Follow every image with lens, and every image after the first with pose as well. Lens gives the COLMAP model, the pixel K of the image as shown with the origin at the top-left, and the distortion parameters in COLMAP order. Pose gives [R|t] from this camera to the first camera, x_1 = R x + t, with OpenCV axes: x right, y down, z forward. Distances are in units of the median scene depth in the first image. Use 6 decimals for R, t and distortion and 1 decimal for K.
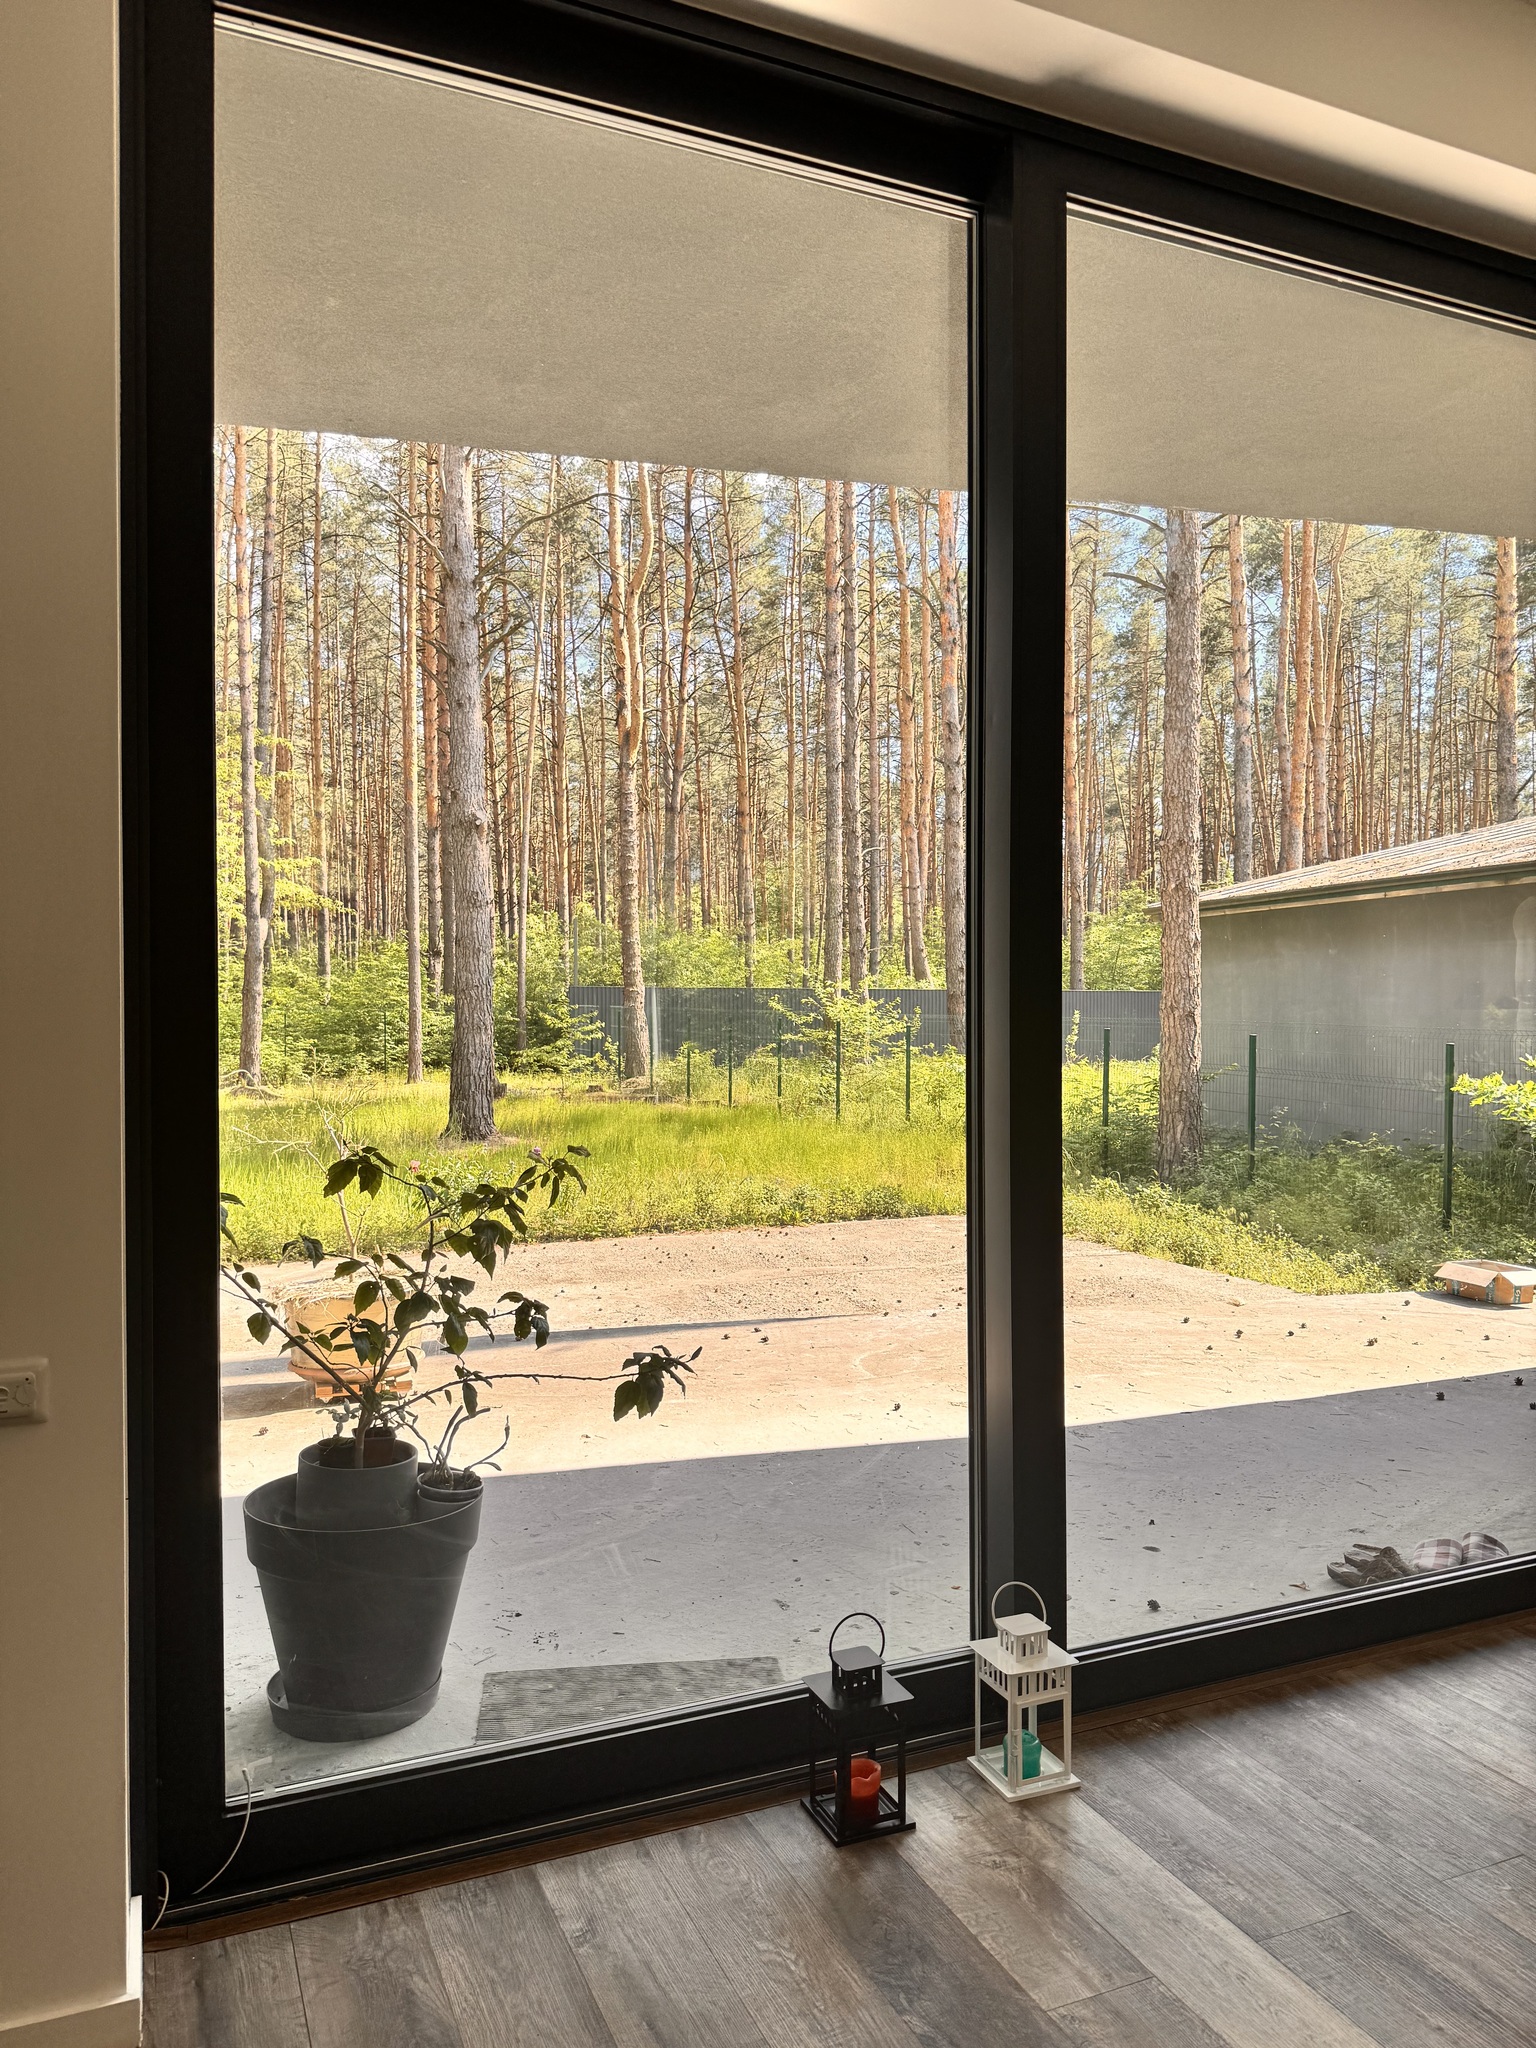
lens RADIAL K [[1412.2, 0, 774.2], [0, 1412.2, 1044.7], [0, 0, 1]] dist [0.112811, -0.140306]
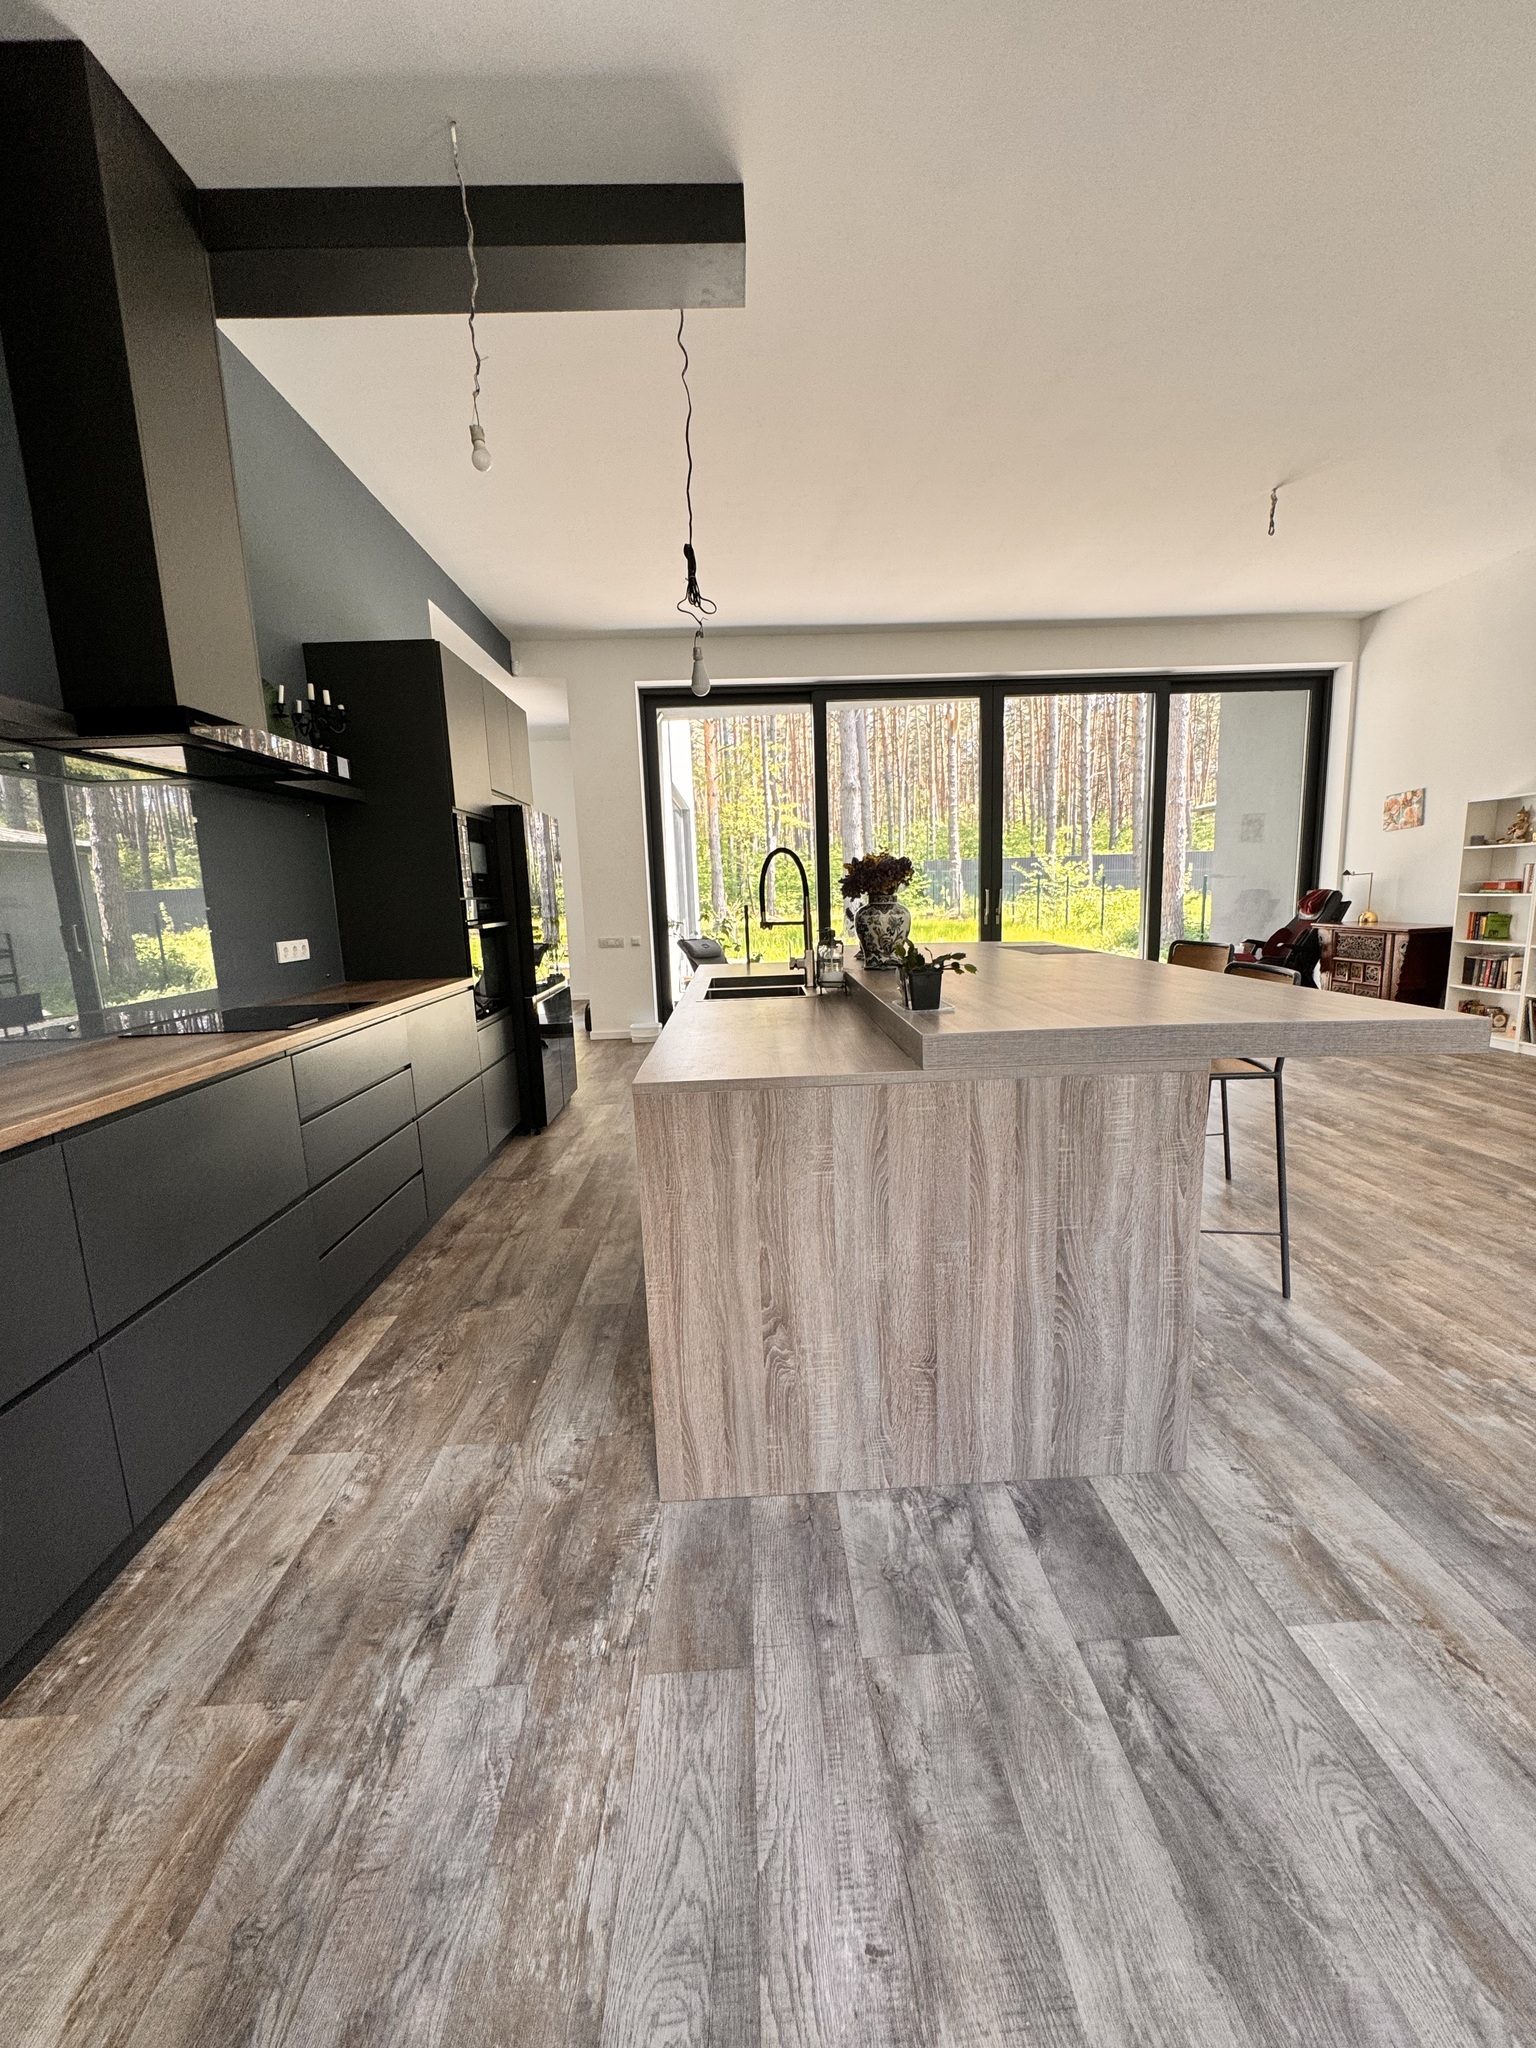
lens RADIAL K [[819.1, 0, 771.1], [0, 819.1, 1020.7], [0, 0, 1]] dist [-0.000813, 0.000382]
pose [[0.928248, 0.028959, -0.370833, 0.310020], [0.028169, 0.988629, 0.147715, 0.012023], [0.370893, -0.147562, 0.916877, -0.487875]]
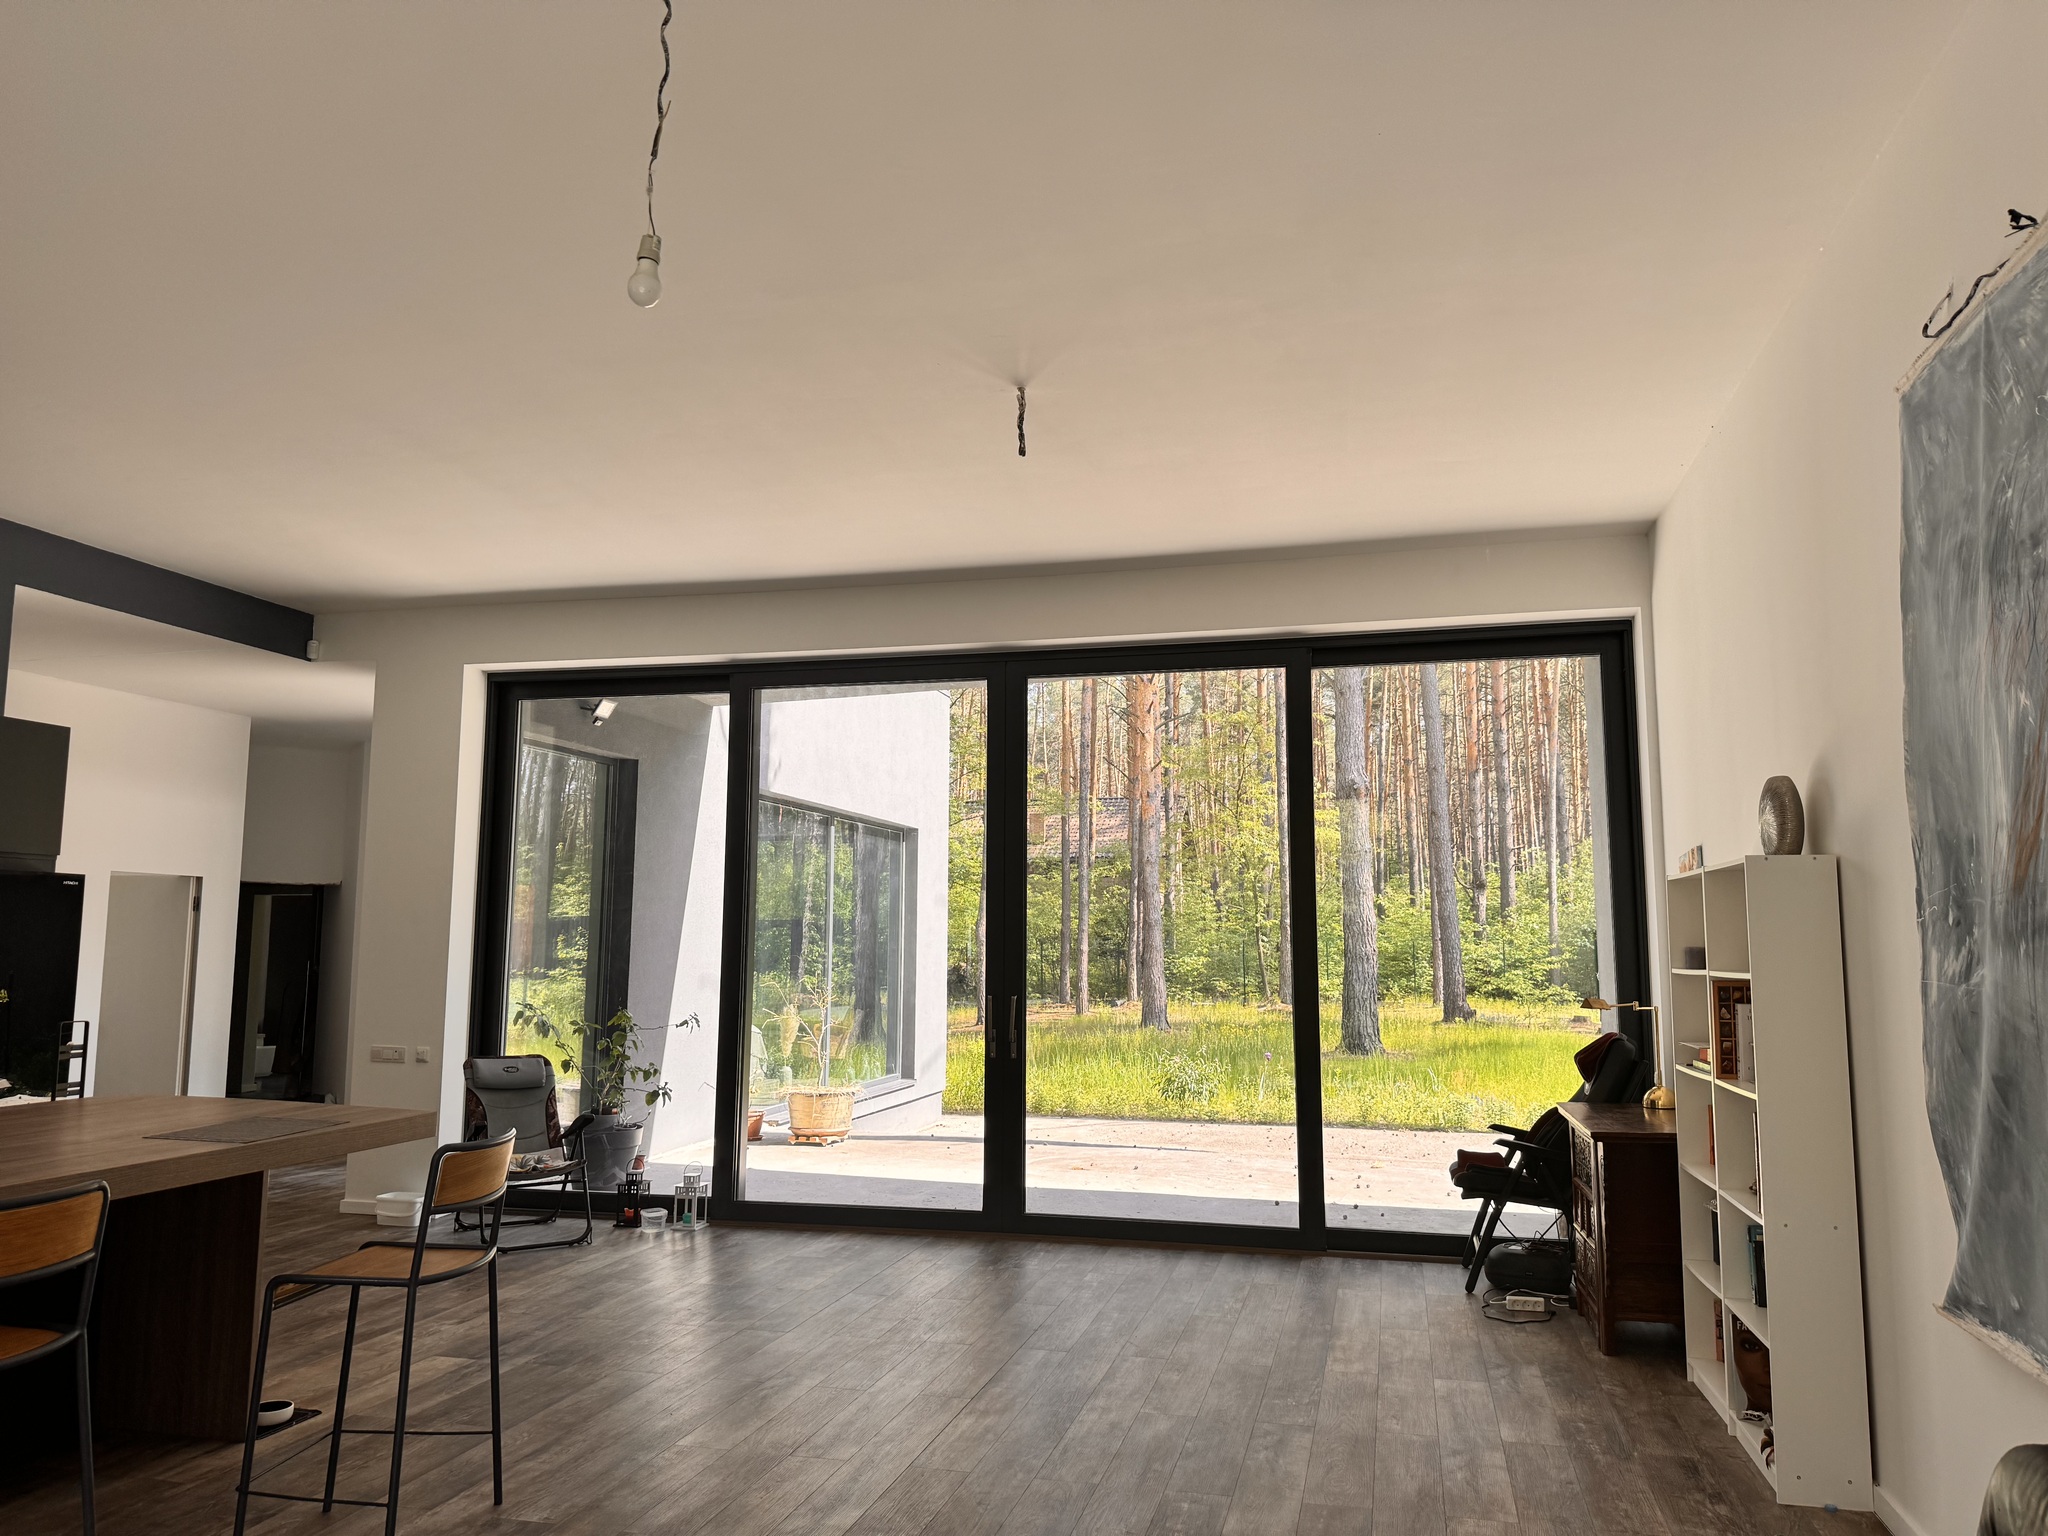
lens RADIAL K [[1437.9, 0, 1027.4], [0, 1437.9, 768.2], [0, 0, 1]] dist [0.059176, -0.076955]
pose [[0.782495, -0.069387, -0.618779, 0.722040], [-0.016386, 0.991133, -0.131862, -0.012300], [0.622441, 0.113321, 0.774419, -0.274926]]
